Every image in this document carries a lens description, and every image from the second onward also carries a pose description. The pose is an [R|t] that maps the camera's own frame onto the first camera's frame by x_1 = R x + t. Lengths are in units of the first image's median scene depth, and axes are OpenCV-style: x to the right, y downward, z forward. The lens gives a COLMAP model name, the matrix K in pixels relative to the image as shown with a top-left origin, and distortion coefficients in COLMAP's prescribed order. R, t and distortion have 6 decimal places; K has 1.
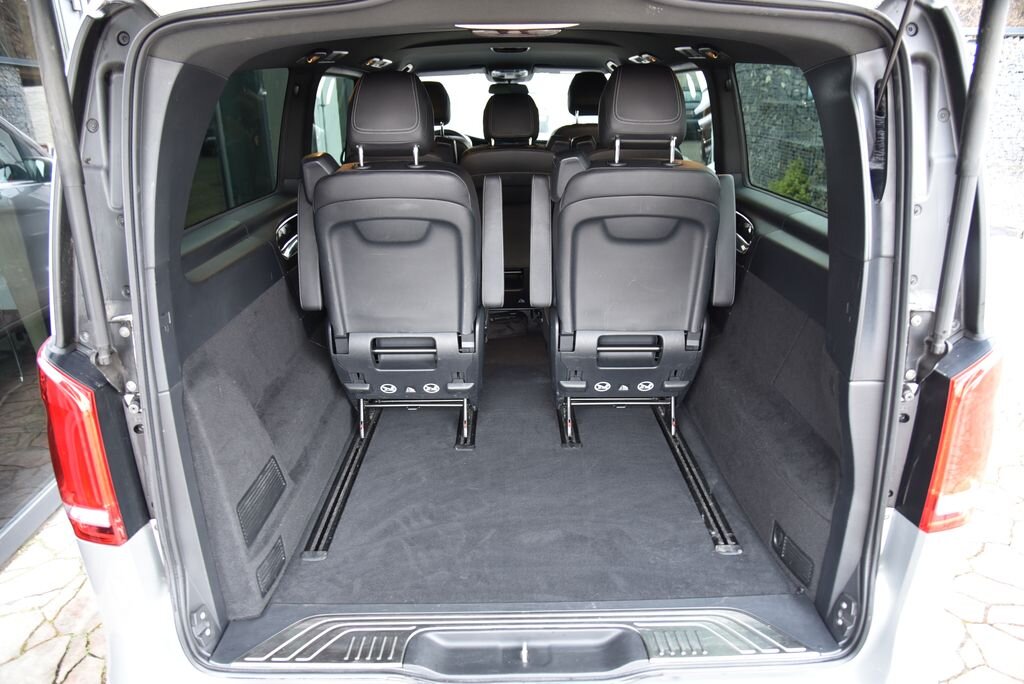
lens RADIAL K [[696.6, 0, 512.0], [0, 696.6, 342.0], [0, 0, 1]] dist [-0.118195, 0.059130]
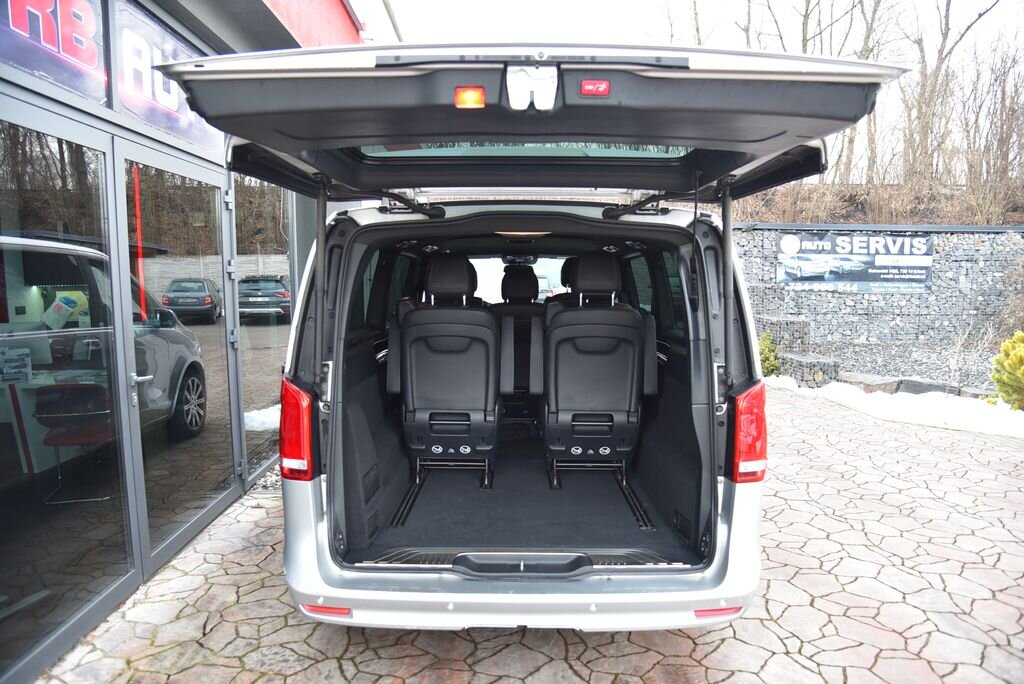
lens RADIAL K [[696.6, 0, 512.0], [0, 696.6, 342.0], [0, 0, 1]] dist [-0.118195, 0.059130]
pose [[0.999750, 0.017336, -0.014105, 0.005366], [-0.020366, 0.966591, -0.255515, 0.241554], [0.009204, 0.255739, 0.966702, -0.579549]]
